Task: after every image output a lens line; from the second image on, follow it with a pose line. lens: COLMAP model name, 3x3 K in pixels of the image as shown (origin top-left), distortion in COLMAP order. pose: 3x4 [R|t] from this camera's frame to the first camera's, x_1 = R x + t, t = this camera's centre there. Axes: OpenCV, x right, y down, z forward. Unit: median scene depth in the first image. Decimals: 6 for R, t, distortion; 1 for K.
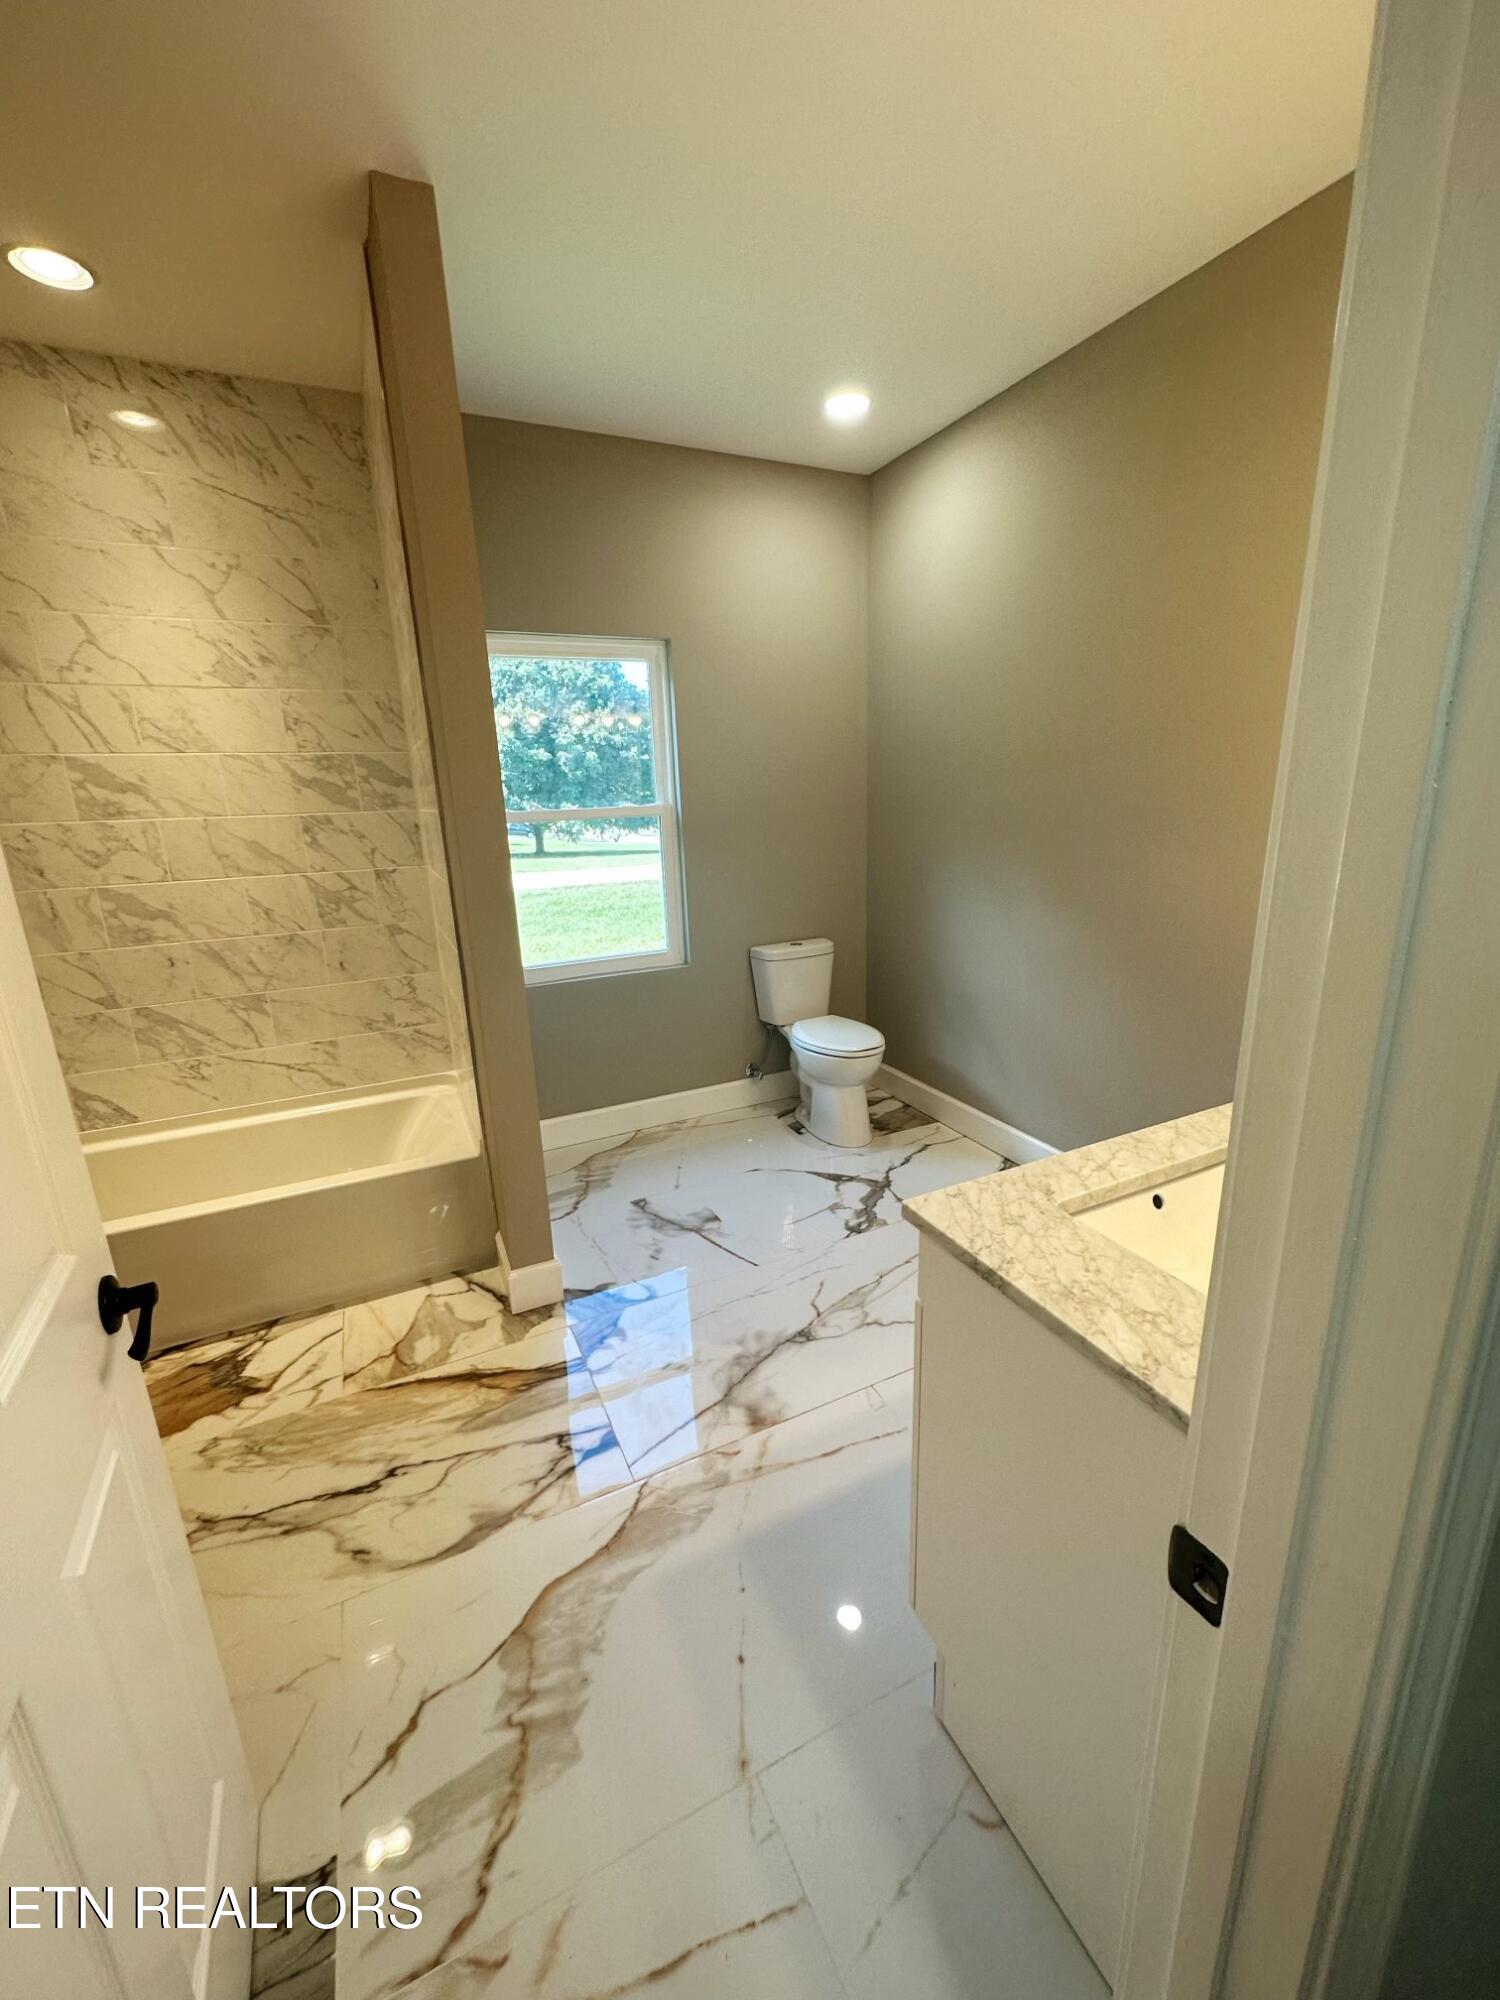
lens RADIAL K [[795.0, 0, 746.8], [0, 795.0, 998.6], [0, 0, 1]] dist [-0.000731, 0.000380]
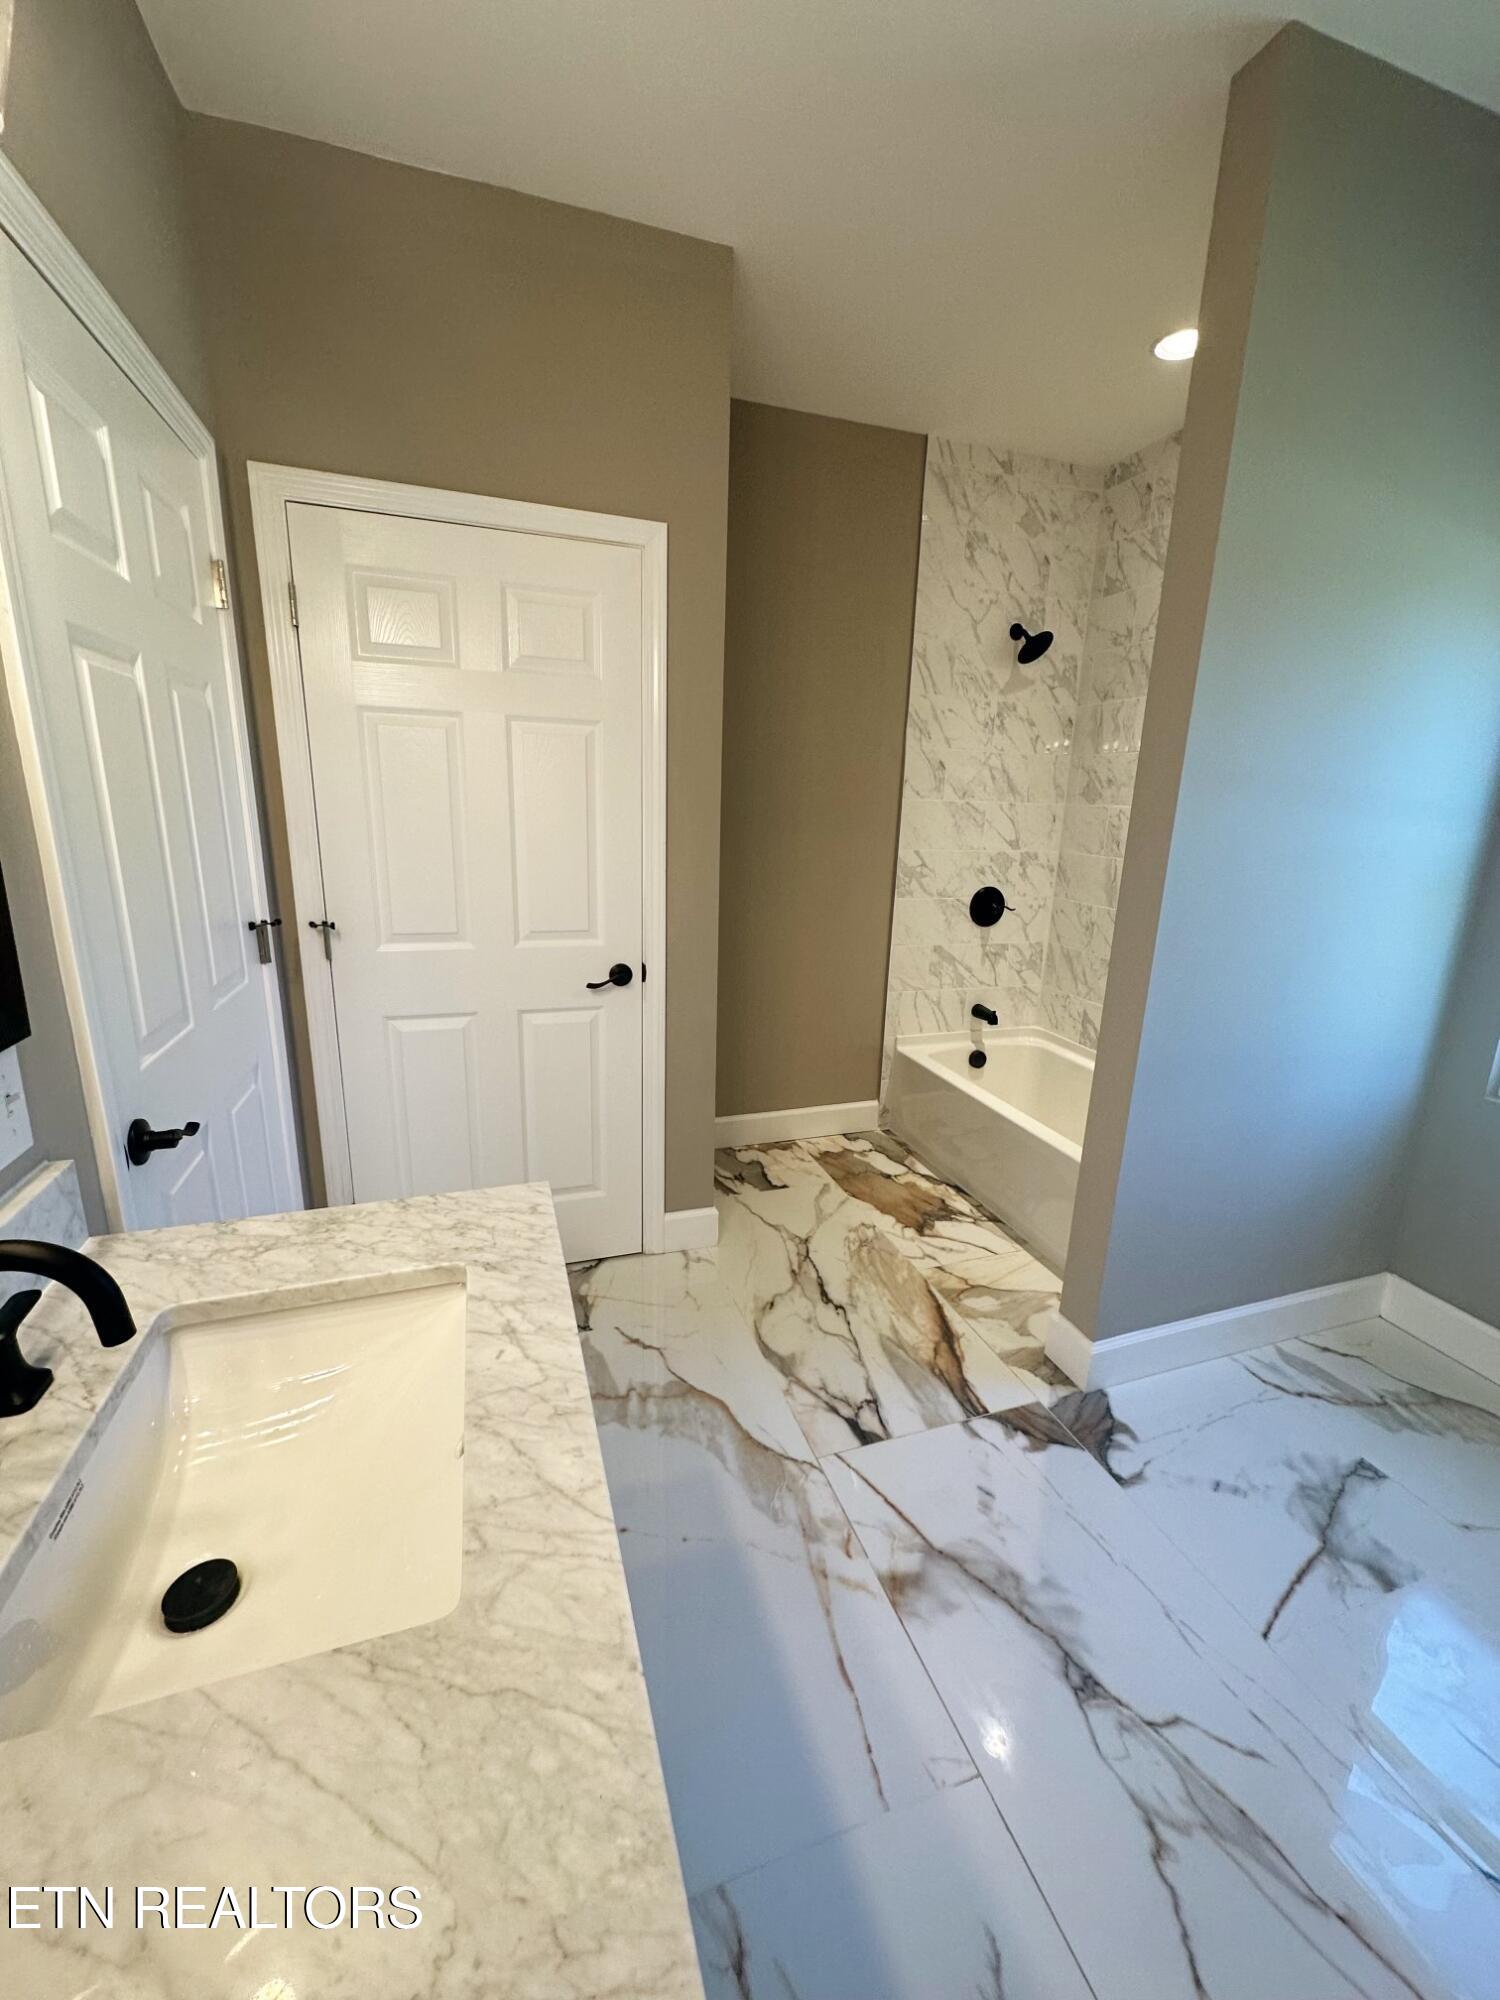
lens RADIAL K [[795.0, 0, 753.7], [0, 795.0, 998.7], [0, 0, 1]] dist [-0.000731, 0.000380]
pose [[-0.121382, 0.269431, -0.955339, 0.633154], [-0.277109, 0.914991, 0.293260, -0.188323], [0.953141, 0.300330, -0.036402, 0.733485]]
